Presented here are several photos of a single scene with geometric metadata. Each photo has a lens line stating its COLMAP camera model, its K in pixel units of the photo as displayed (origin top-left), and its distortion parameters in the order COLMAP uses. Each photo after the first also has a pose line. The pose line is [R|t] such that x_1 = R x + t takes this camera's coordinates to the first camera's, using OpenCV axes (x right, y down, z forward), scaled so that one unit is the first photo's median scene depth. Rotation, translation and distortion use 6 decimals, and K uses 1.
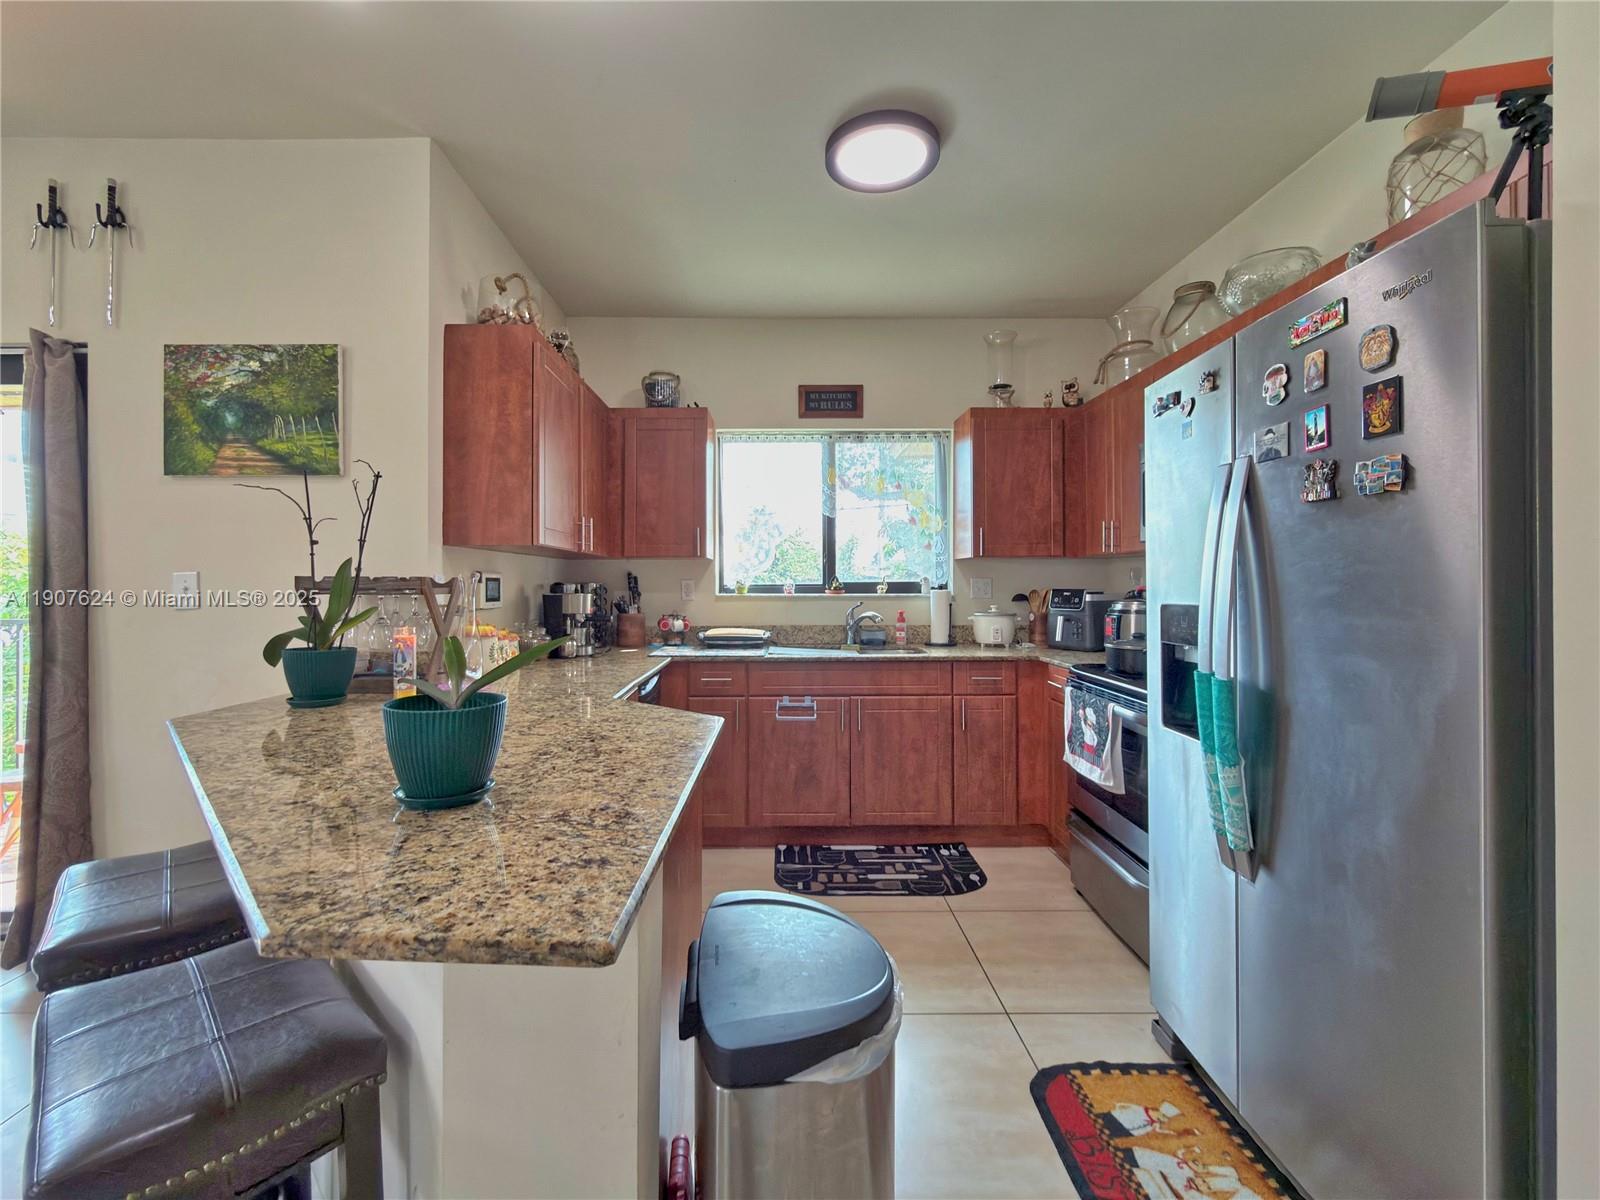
lens RADIAL K [[661.9, 0, 801.6], [0, 661.9, 578.8], [0, 0, 1]] dist [-0.000839, -0.000232]
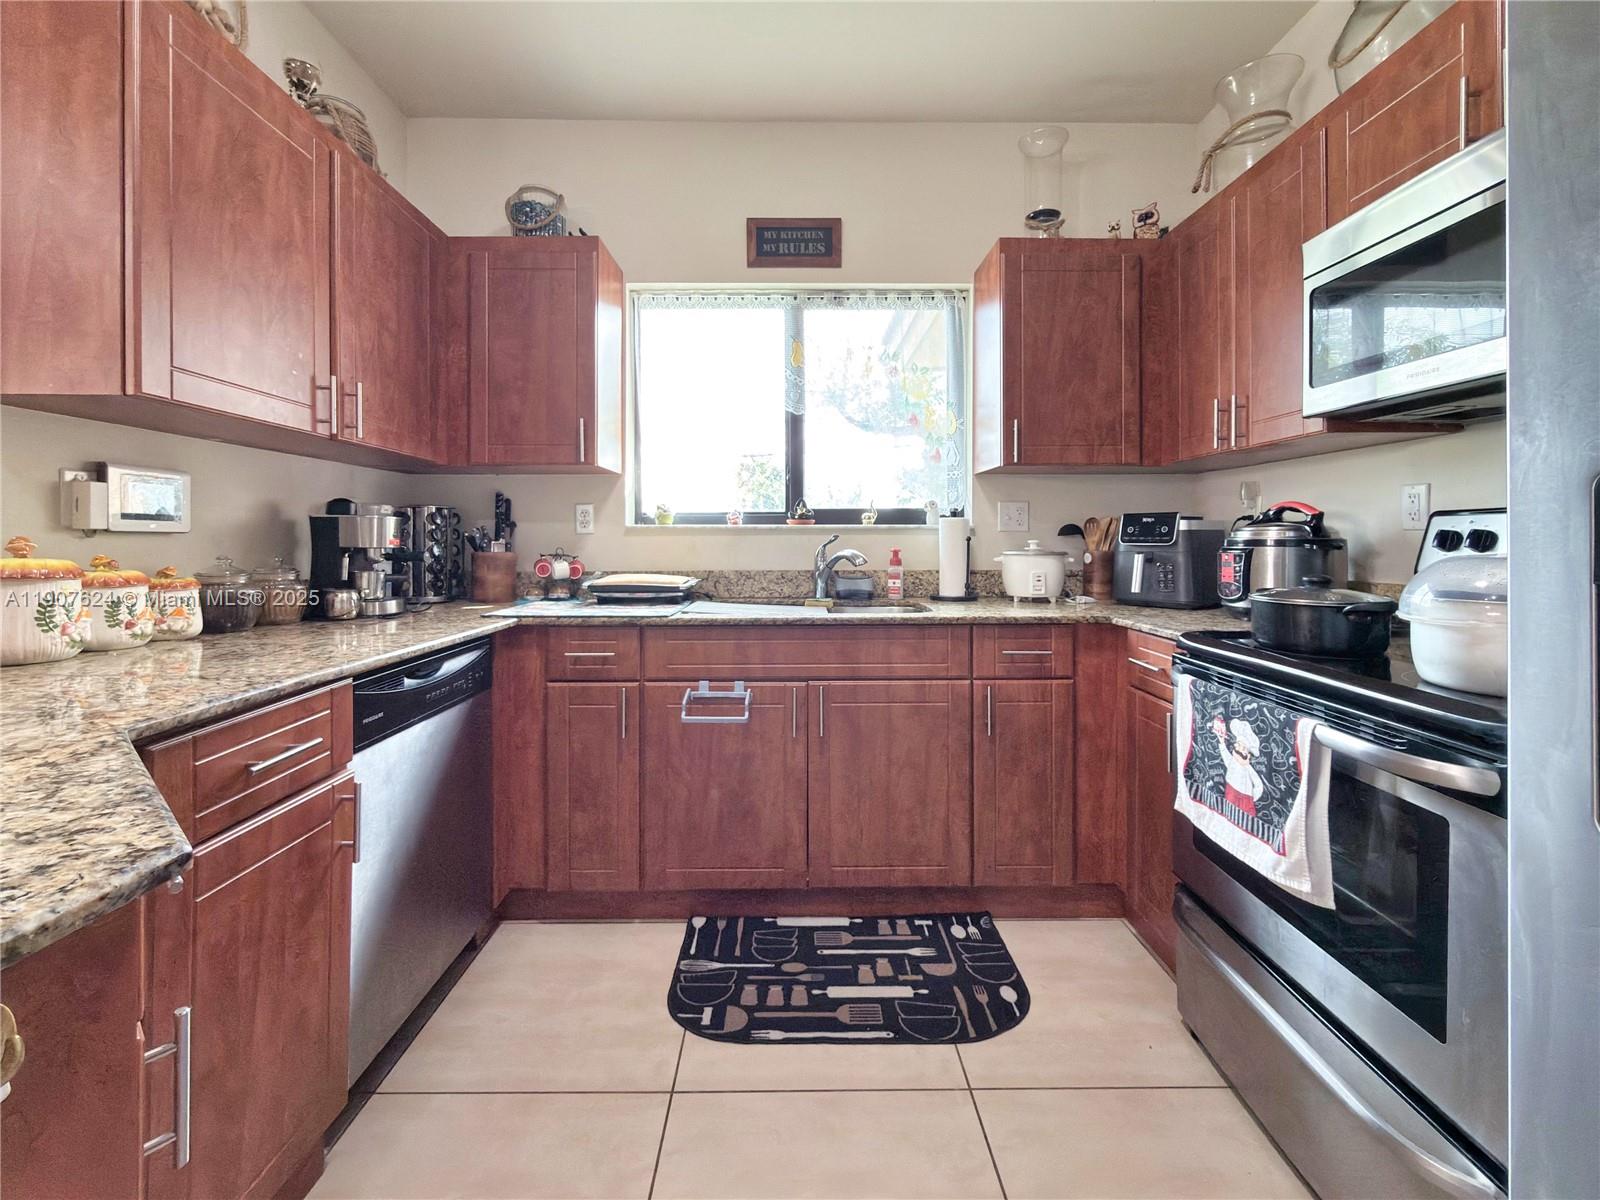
lens RADIAL K [[648.0, 0, 827.6], [0, 648.0, 540.6], [0, 0, 1]] dist [-0.000384, -0.000064]
pose [[0.999963, 0.001056, 0.008517, 0.085922], [-0.001106, 0.999982, 0.005868, 0.041410], [-0.008511, -0.005878, 0.999947, 0.386074]]
